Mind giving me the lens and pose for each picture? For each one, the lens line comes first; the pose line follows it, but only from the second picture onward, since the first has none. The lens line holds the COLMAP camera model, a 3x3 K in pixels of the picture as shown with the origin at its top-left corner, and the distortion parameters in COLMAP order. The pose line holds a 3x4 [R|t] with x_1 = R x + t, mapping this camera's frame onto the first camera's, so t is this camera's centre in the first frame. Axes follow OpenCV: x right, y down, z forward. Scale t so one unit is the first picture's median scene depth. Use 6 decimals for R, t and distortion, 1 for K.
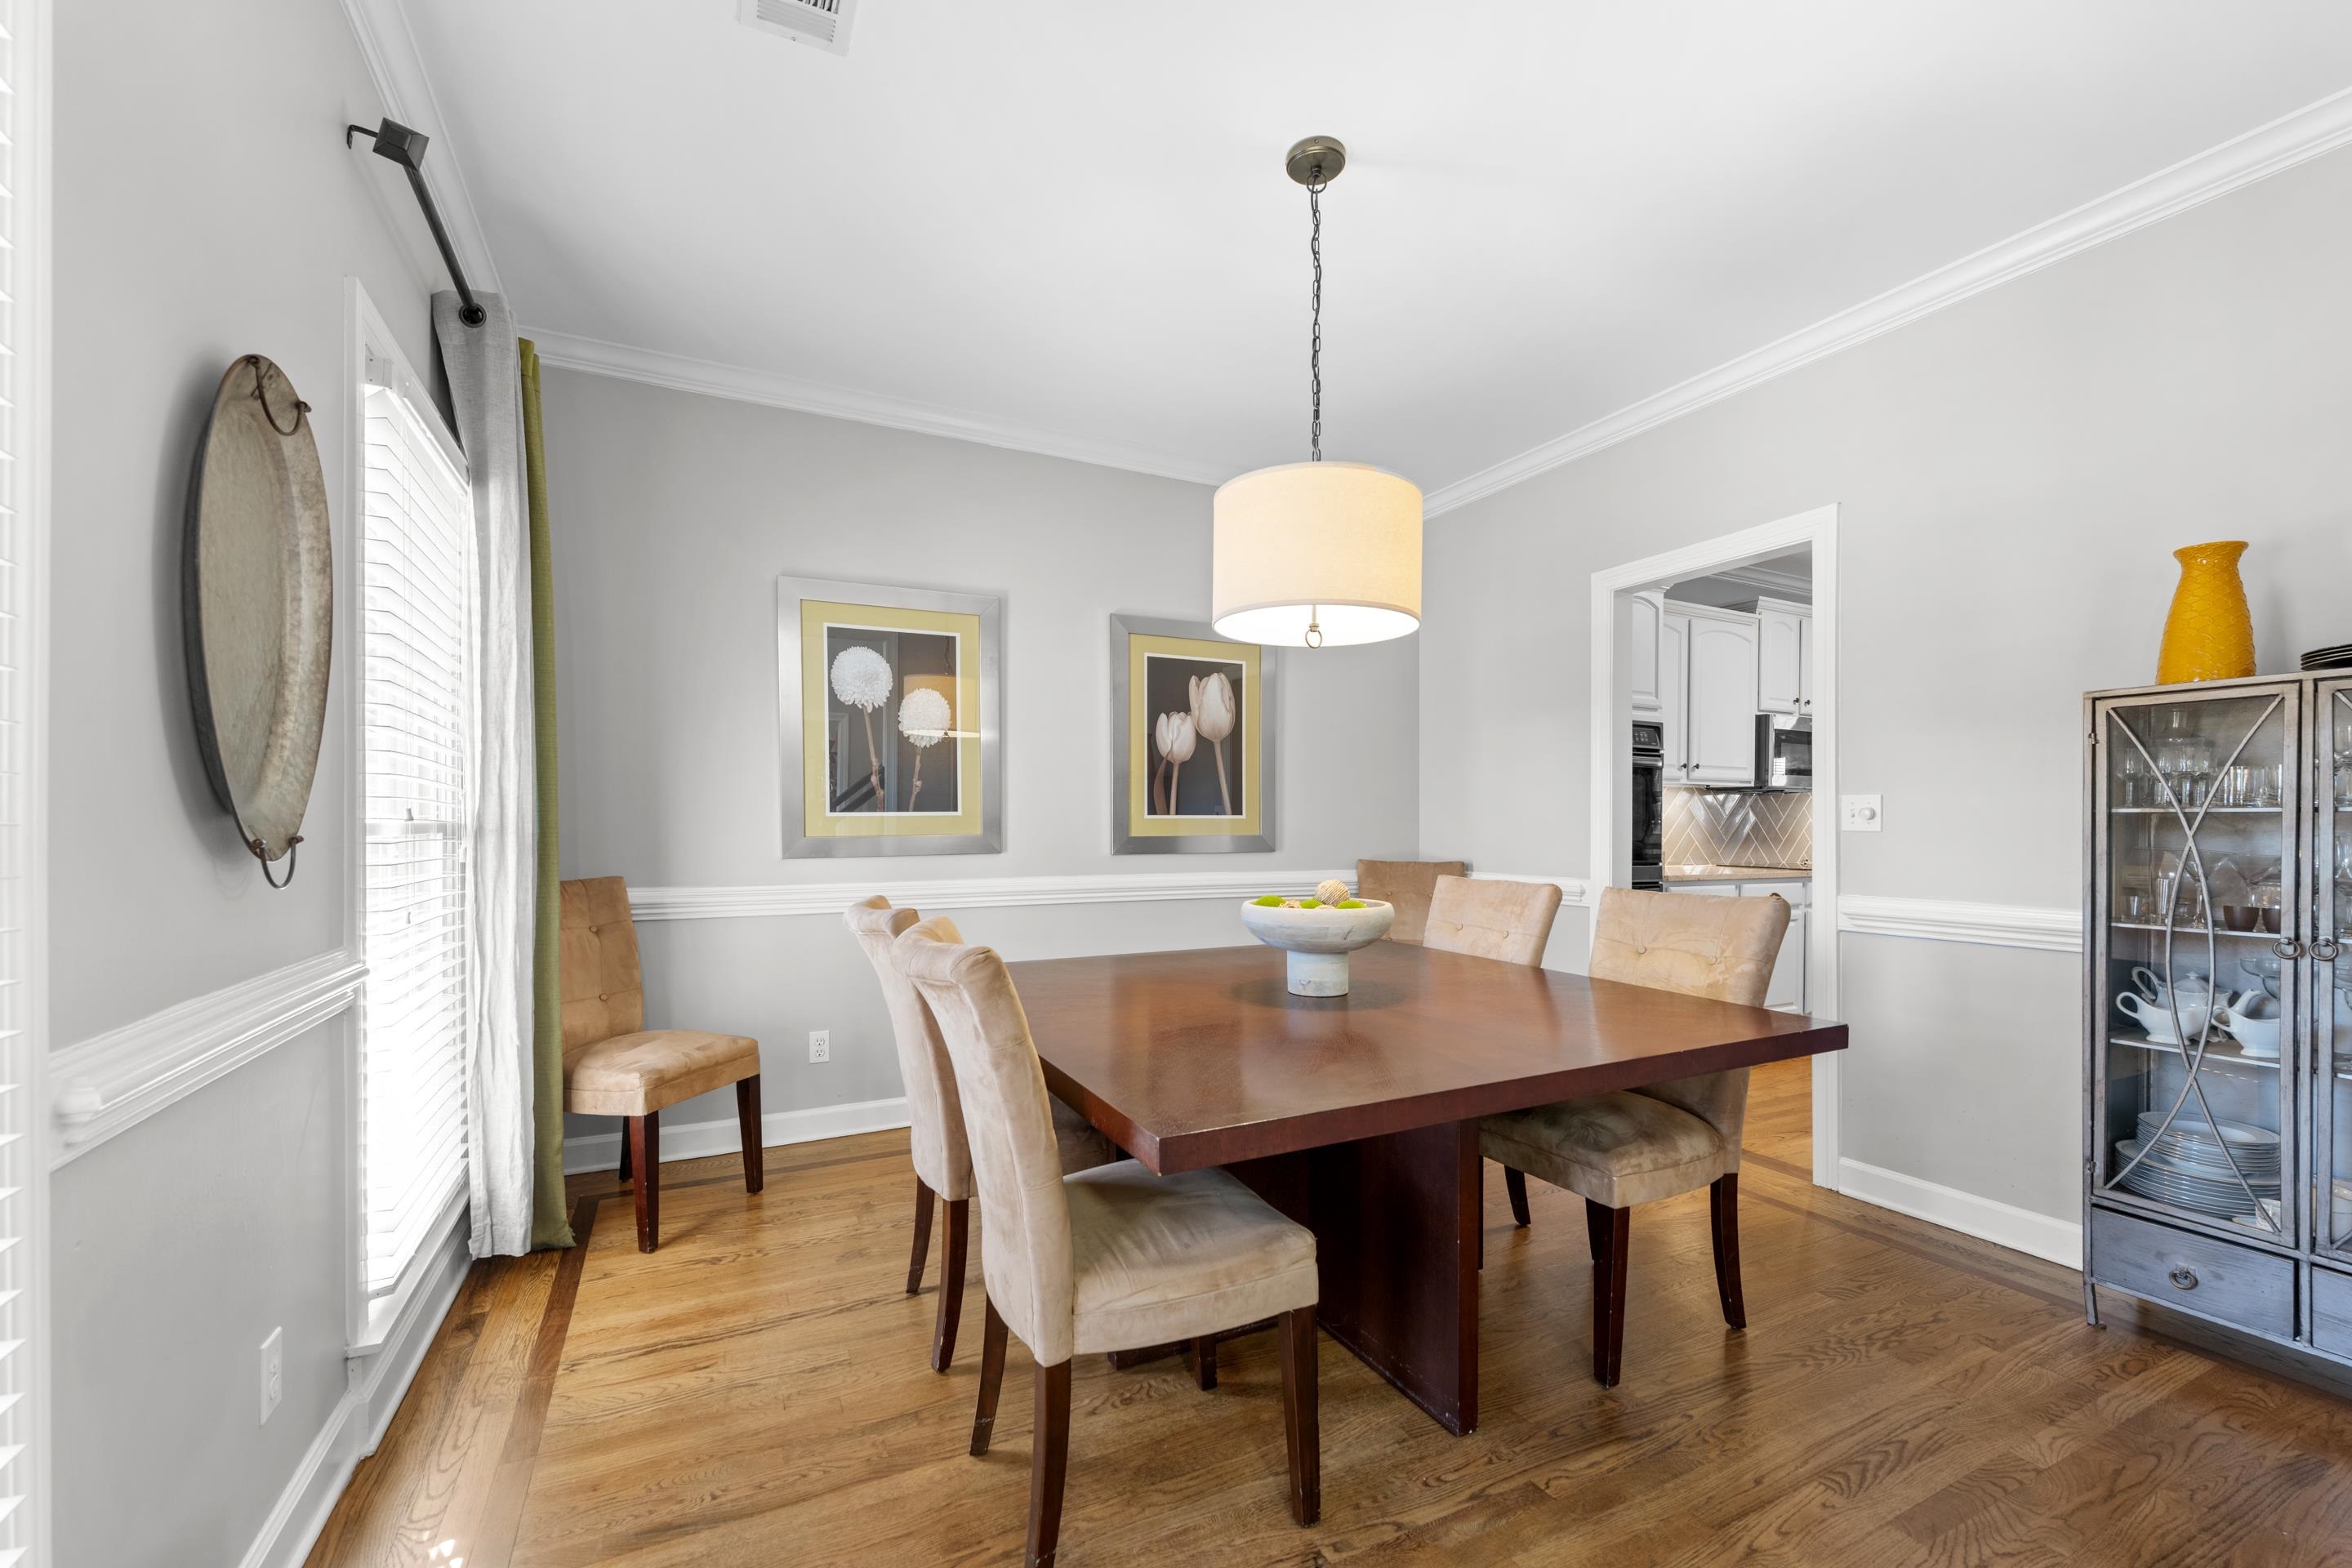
lens RADIAL K [[950.0, 0, 1171.9], [0, 950.0, 808.6], [0, 0, 1]] dist [-0.002314, -0.000356]
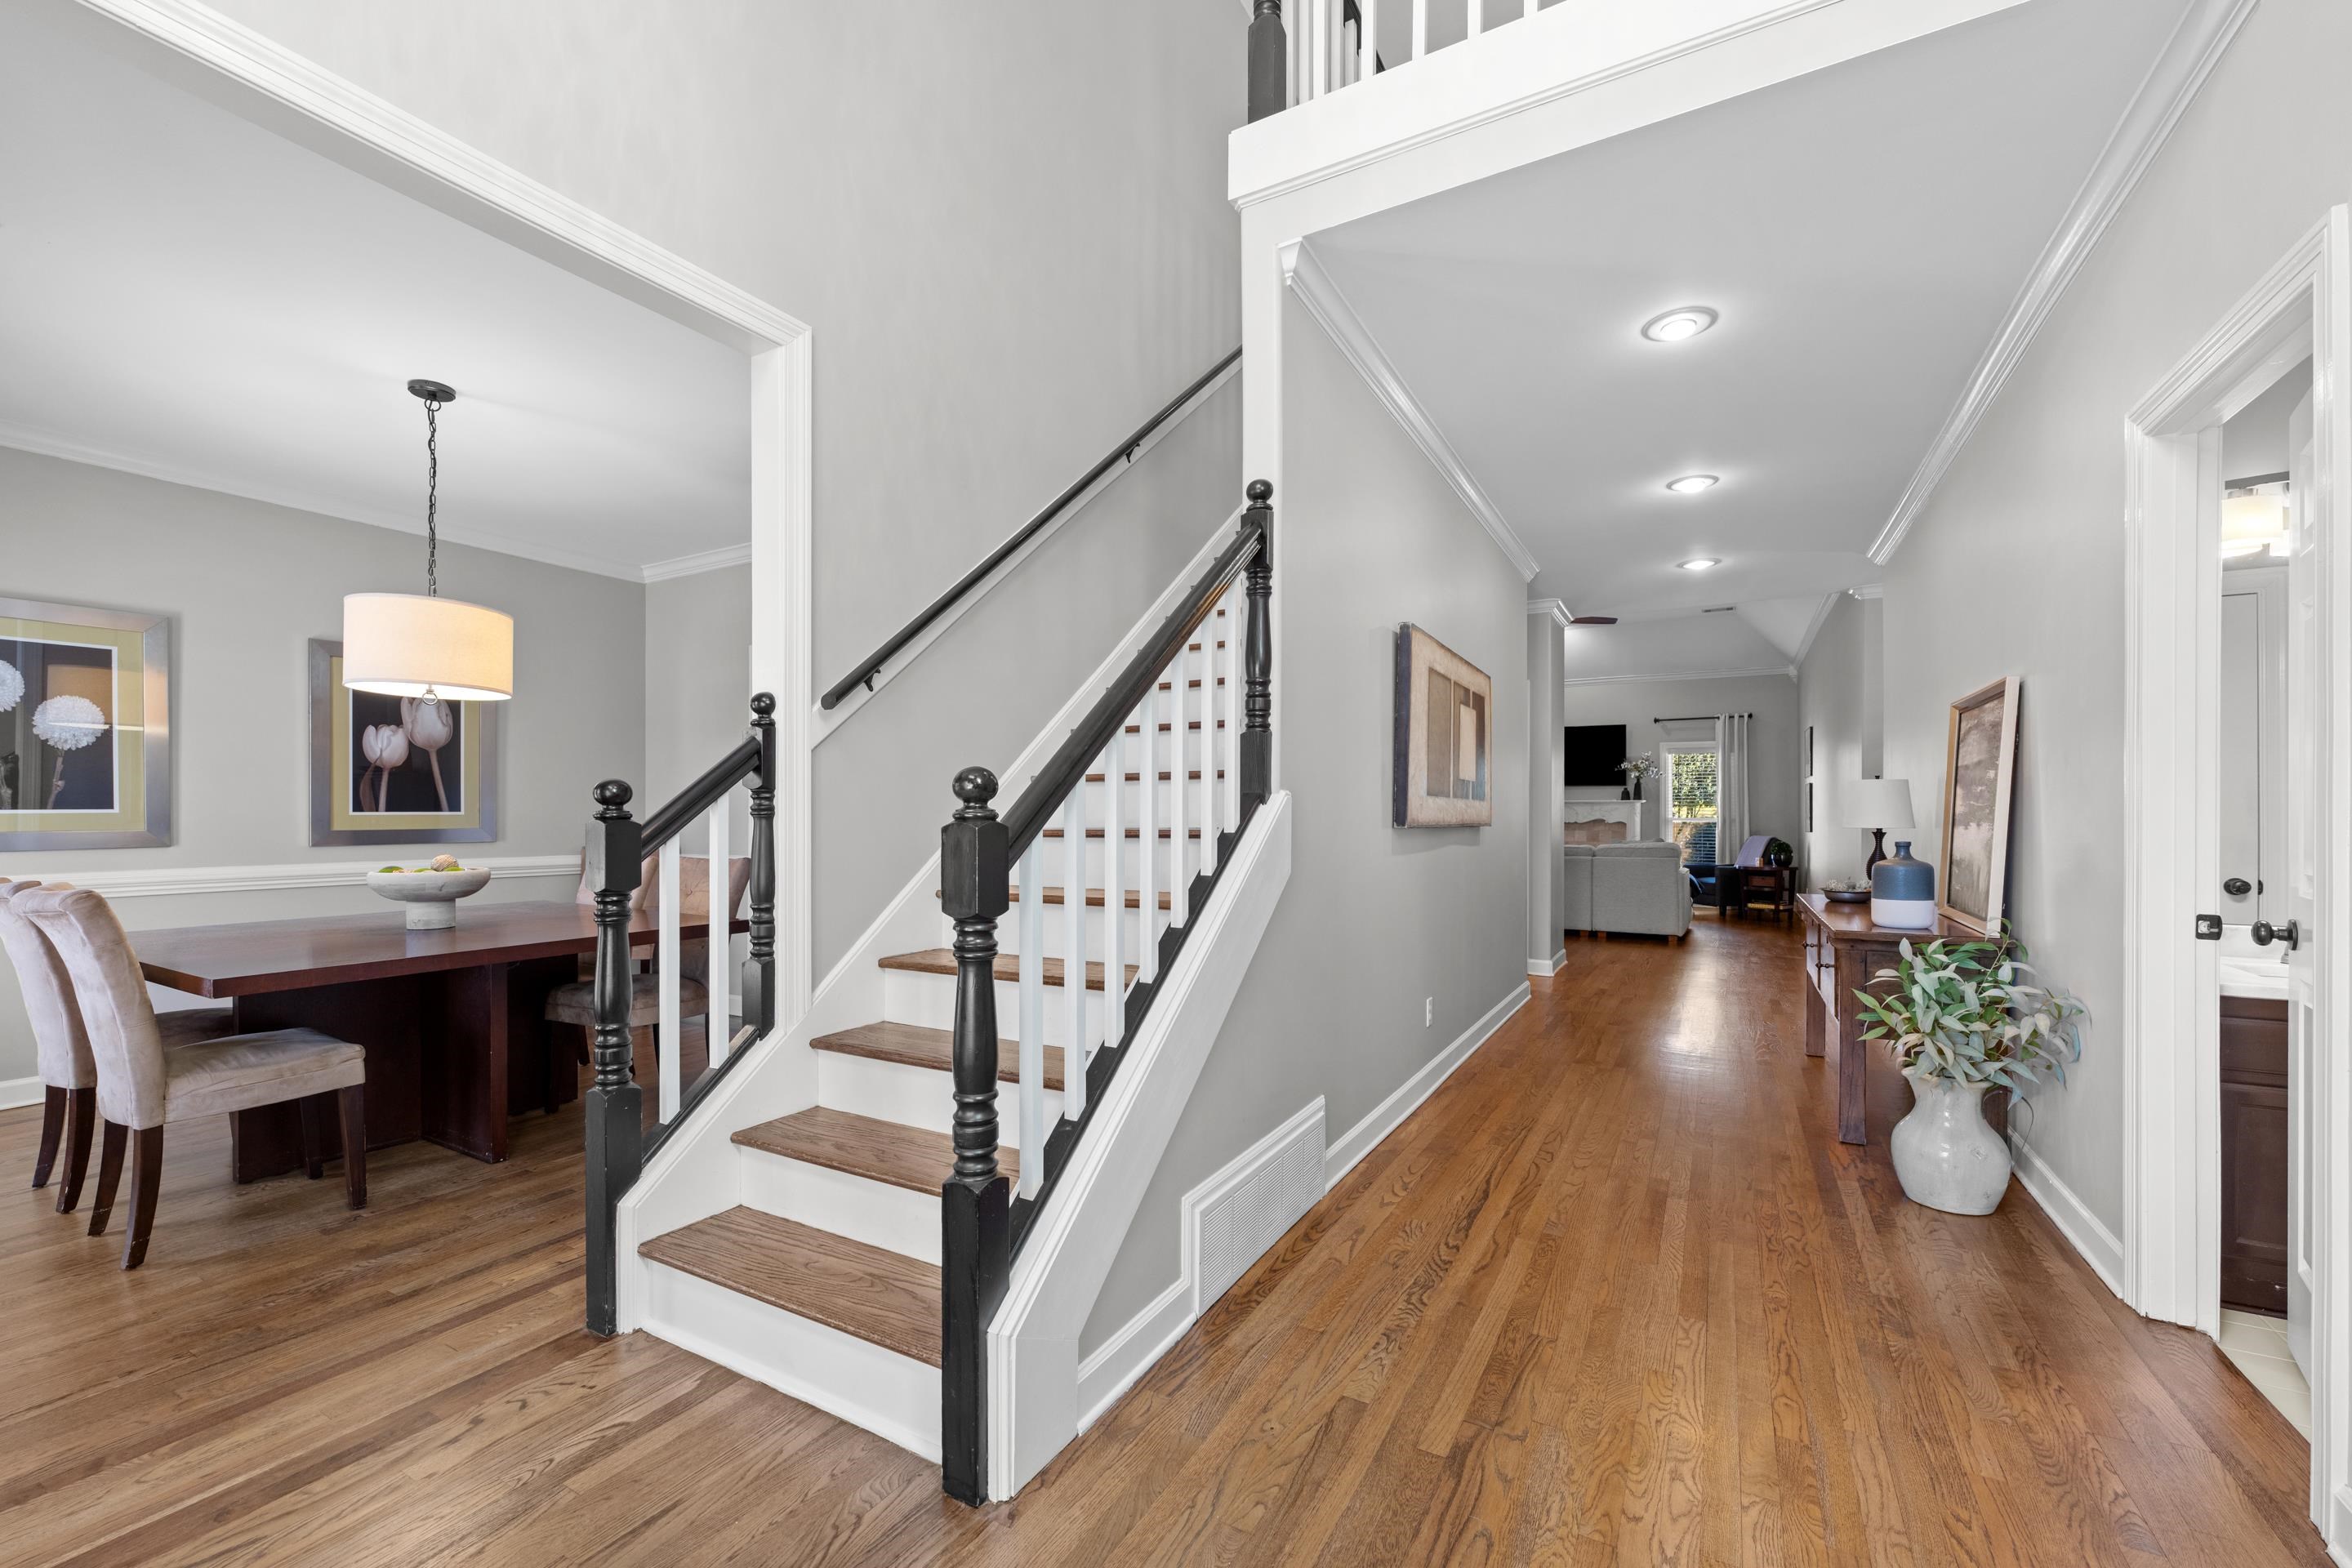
lens RADIAL K [[950.0, 0, 1179.9], [0, 950.0, 805.3], [0, 0, 1]] dist [-0.002314, -0.000356]
pose [[0.831774, 0.004815, 0.555093, 0.193526], [-0.006747, 0.999976, 0.001437, -0.010472], [-0.555073, -0.004941, 0.831787, -0.598216]]
